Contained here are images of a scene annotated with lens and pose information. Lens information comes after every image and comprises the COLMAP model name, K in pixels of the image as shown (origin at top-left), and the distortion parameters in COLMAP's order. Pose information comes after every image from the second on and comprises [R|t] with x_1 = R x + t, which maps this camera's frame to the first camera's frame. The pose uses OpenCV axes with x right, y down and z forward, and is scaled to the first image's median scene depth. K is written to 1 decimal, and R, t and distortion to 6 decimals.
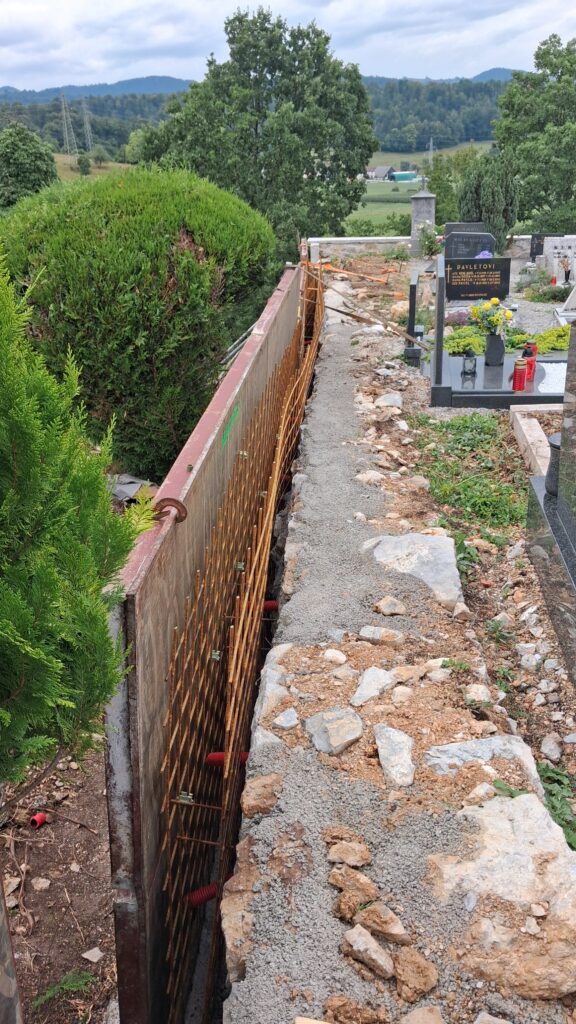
lens RADIAL K [[784.5, 0, 288.0], [0, 784.5, 512.0], [0, 0, 1]] dist [-0.001504, 0.004166]
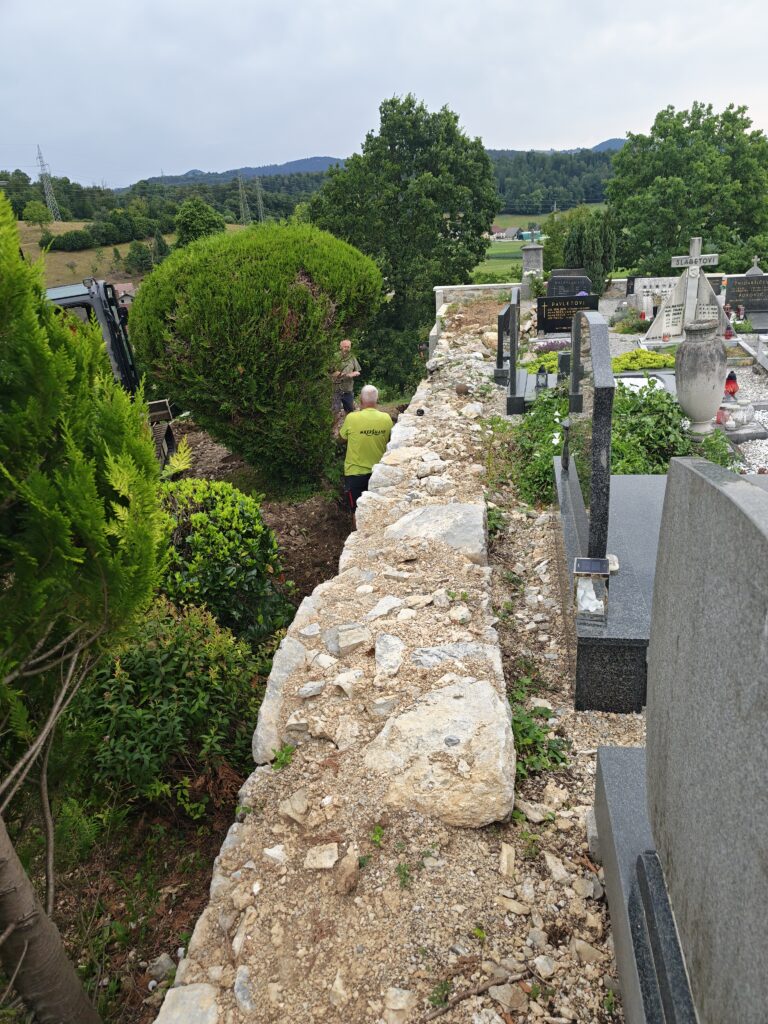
lens RADIAL K [[677.9, 0, 384.0], [0, 677.9, 512.0], [0, 0, 1]] dist [0.020102, -0.005764]
pose [[0.997719, -0.000079, -0.067500, 0.027761], [-0.001461, 0.999740, -0.022766, 0.014788], [0.067485, 0.022813, 0.997459, -0.011062]]
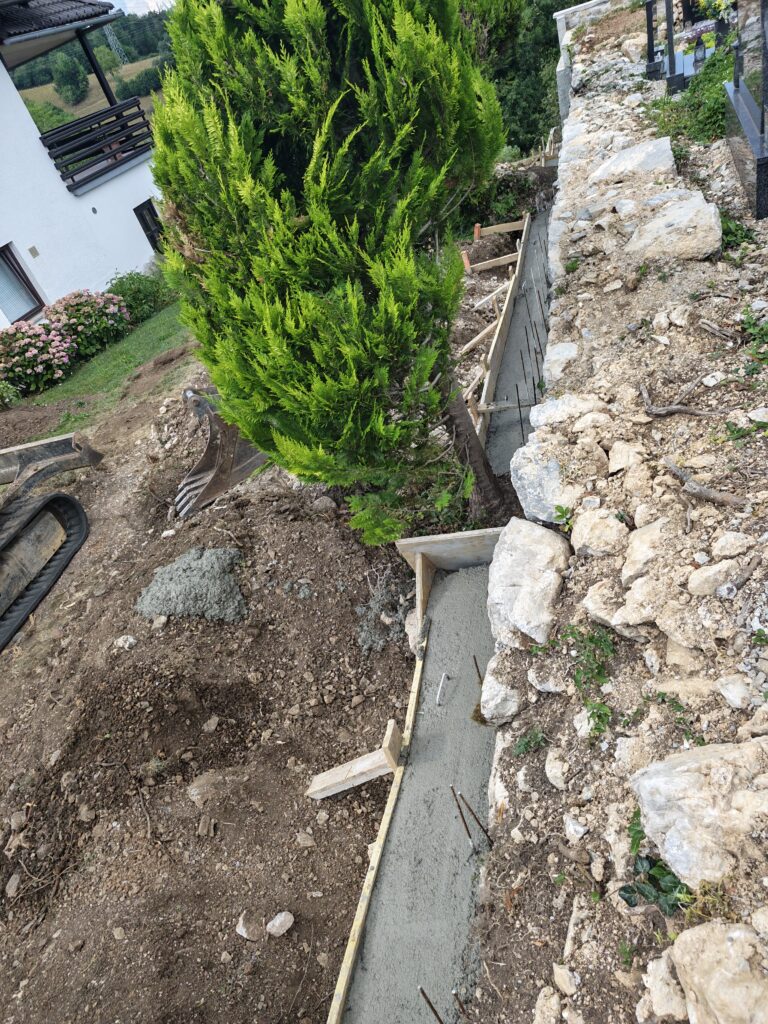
lens RADIAL K [[677.9, 0, 384.0], [0, 677.9, 512.0], [0, 0, 1]] dist [0.020102, -0.005764]
pose [[0.953522, -0.105833, -0.282125, -0.004354], [0.171598, 0.960355, 0.219708, 0.075950], [0.247688, -0.257909, 0.933881, -0.123609]]
